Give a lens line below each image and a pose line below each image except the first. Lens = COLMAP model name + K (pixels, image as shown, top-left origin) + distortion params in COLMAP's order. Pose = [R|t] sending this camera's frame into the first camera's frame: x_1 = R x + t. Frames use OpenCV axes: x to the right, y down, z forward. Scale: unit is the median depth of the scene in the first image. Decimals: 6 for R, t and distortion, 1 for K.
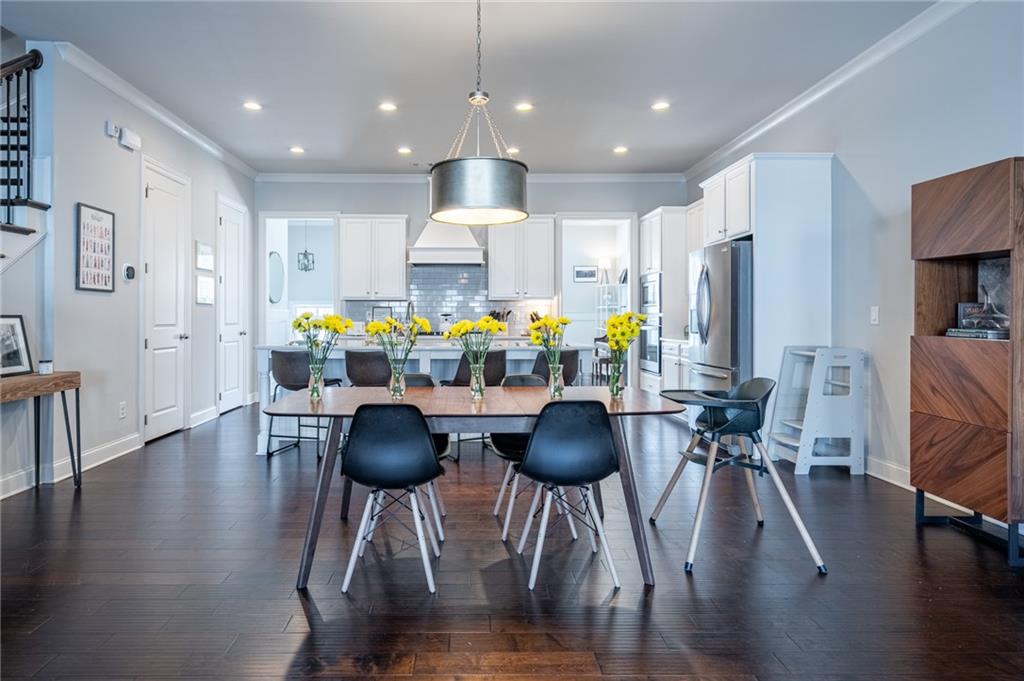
lens RADIAL K [[571.4, 0, 465.6], [0, 571.4, 314.9], [0, 0, 1]] dist [-0.005925, 0.001396]
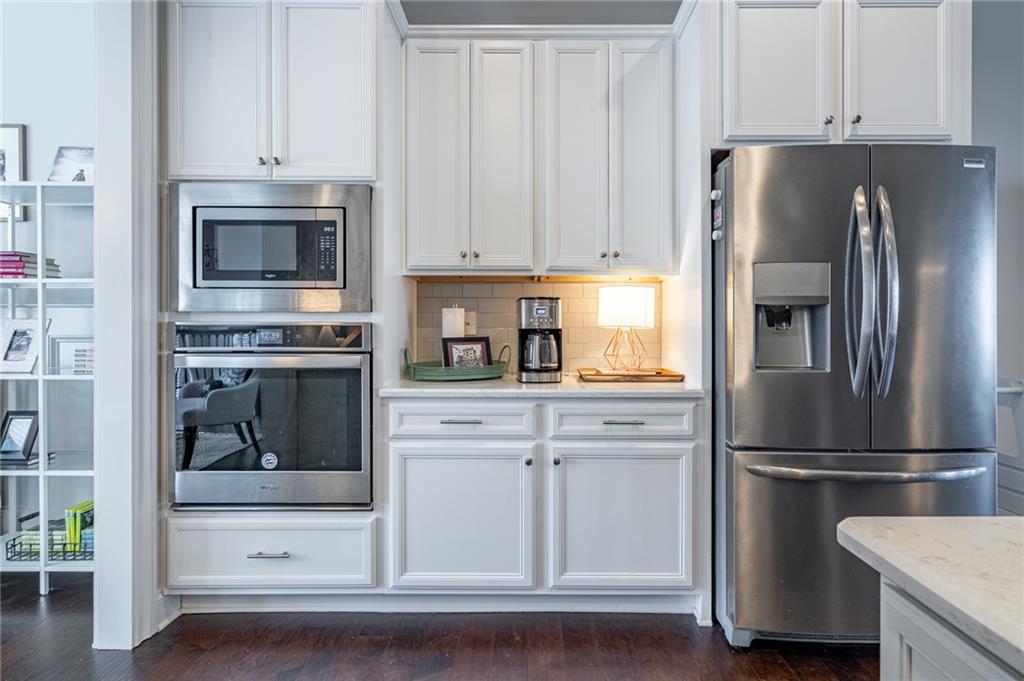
lens RADIAL K [[485.5, 0, 515.3], [0, 485.5, 330.8], [0, 0, 1]] dist [-0.001677, 0.000304]
pose [[-0.017734, -0.005191, 0.999829, 0.104132], [-0.007263, 0.999961, 0.005063, 0.007295], [-0.999816, -0.007172, -0.017771, 1.342195]]
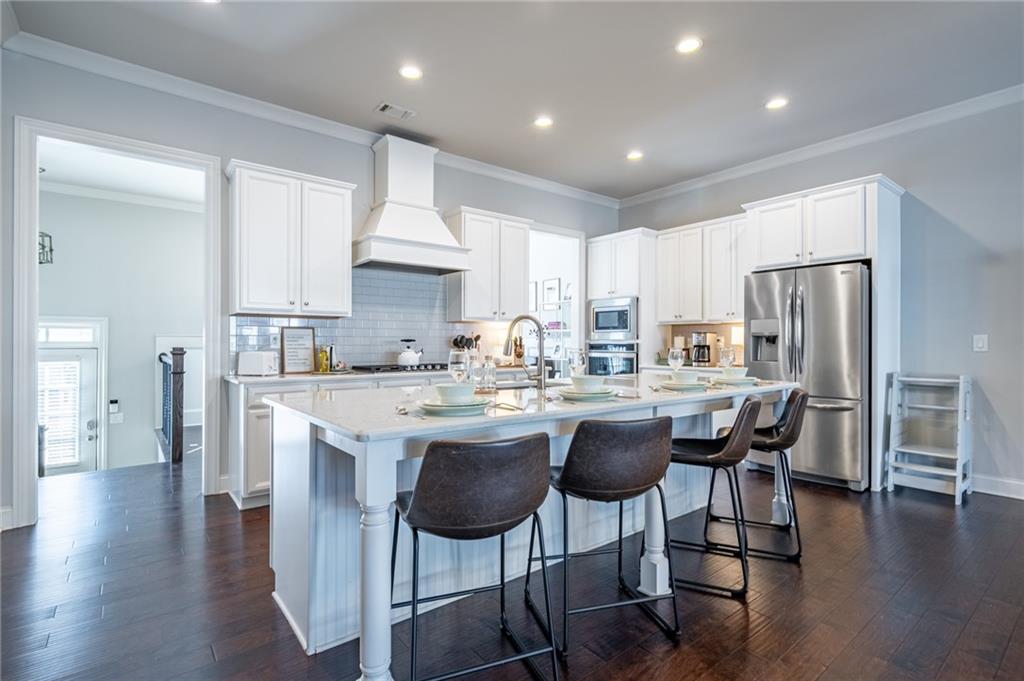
lens RADIAL K [[485.5, 0, 508.2], [0, 485.5, 340.9], [0, 0, 1]] dist [-0.001677, 0.000304]
pose [[0.782823, 0.002575, 0.622240, -0.480161], [-0.003491, 0.999994, 0.000254, -0.000406], [-0.622235, -0.002371, 0.782827, 0.725957]]
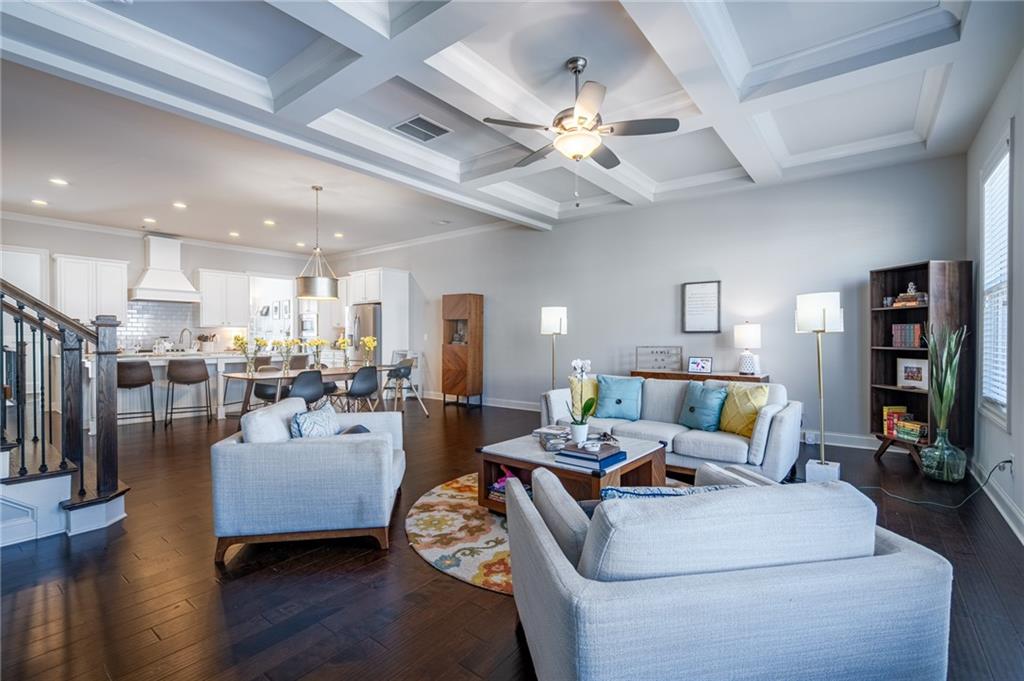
lens RADIAL K [[462.0, 0, 513.5], [0, 462.0, 338.8], [0, 0, 1]] dist [0.000397, 0.000088]
pose [[0.603832, -0.006527, 0.797085, -0.653382], [0.000508, 0.999969, 0.007803, -0.007960], [-0.797111, -0.004307, 0.603817, -0.545250]]
